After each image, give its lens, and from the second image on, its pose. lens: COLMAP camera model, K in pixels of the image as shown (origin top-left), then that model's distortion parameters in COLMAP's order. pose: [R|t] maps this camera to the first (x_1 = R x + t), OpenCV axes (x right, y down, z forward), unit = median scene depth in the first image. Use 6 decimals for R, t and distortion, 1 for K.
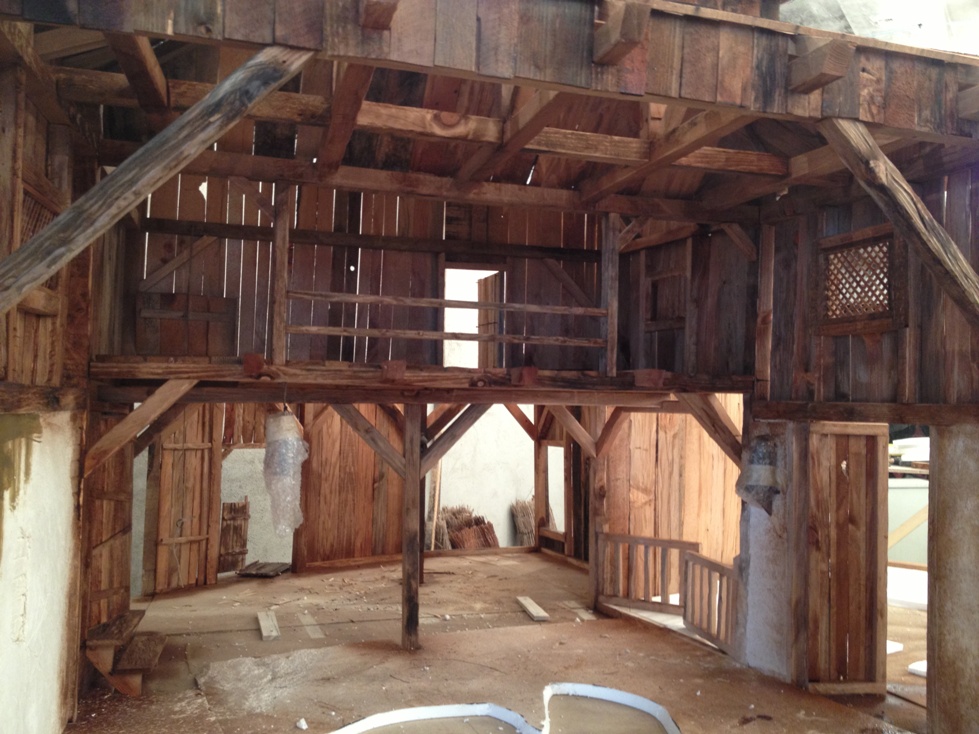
lens RADIAL K [[921.2, 0, 489.5], [0, 921.2, 367.0], [0, 0, 1]] dist [0.142108, -0.308233]
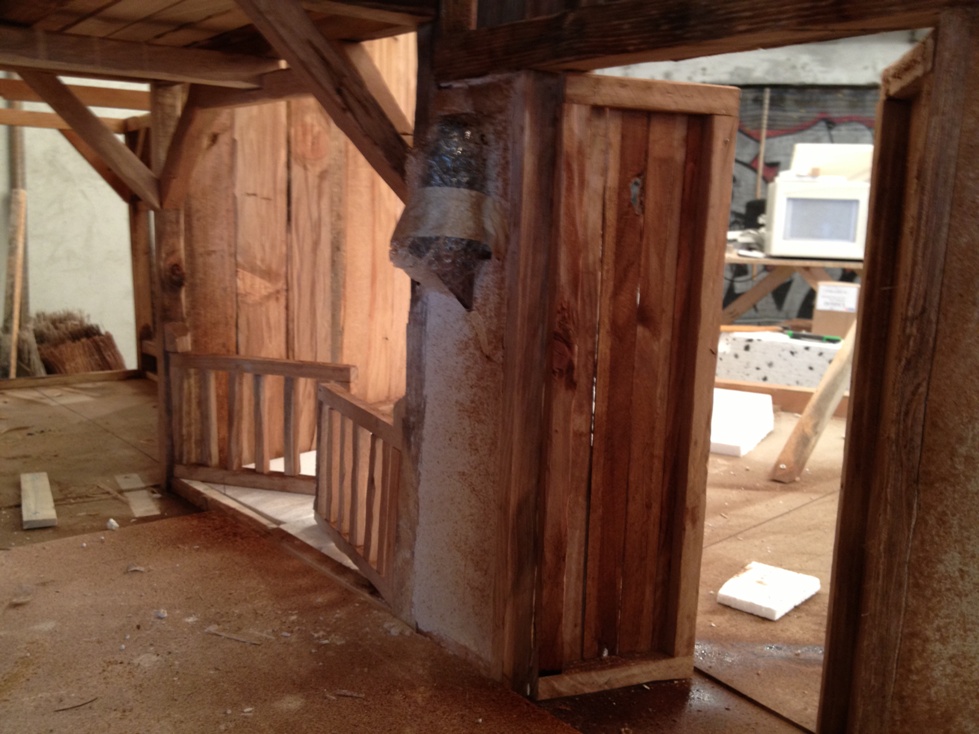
lens RADIAL K [[906.4, 0, 489.5], [0, 906.4, 367.0], [0, 0, 1]] dist [0.137194, -0.283636]
pose [[0.960505, -0.035965, 0.275929, 0.186126], [-0.022792, 0.978112, 0.206826, 0.093934], [-0.277328, -0.204947, 0.938662, 0.574884]]
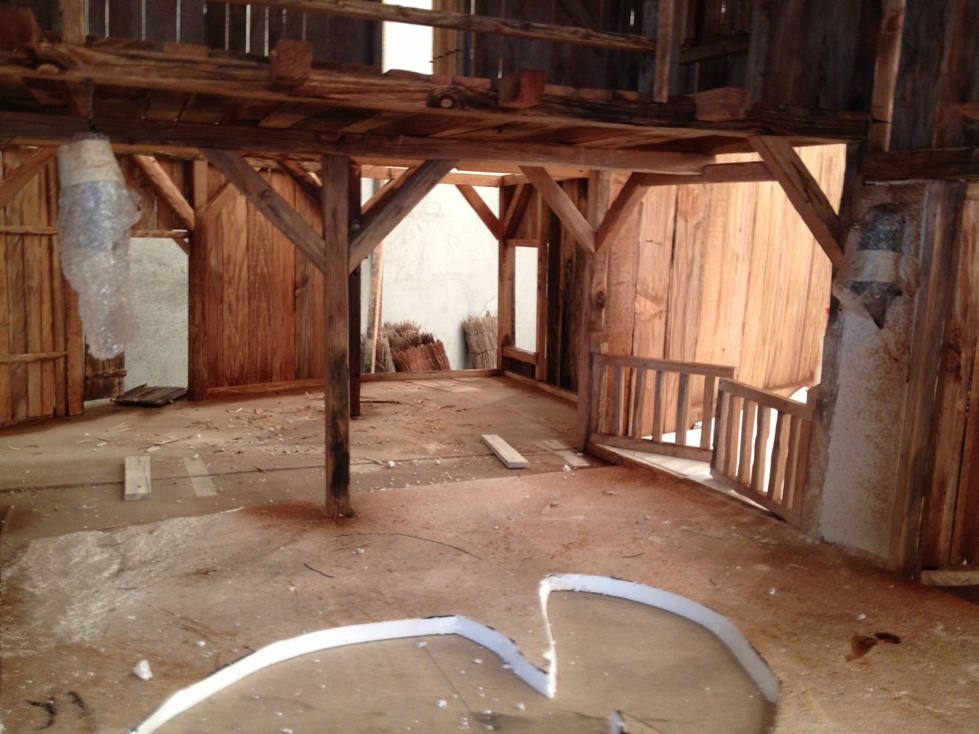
lens RADIAL K [[906.4, 0, 489.5], [0, 906.4, 367.0], [0, 0, 1]] dist [0.137194, -0.283636]
pose [[0.997918, 0.005443, 0.064273, -0.016834], [-0.017717, 0.981239, 0.191980, 0.063250], [-0.062022, -0.192719, 0.979292, 0.359125]]
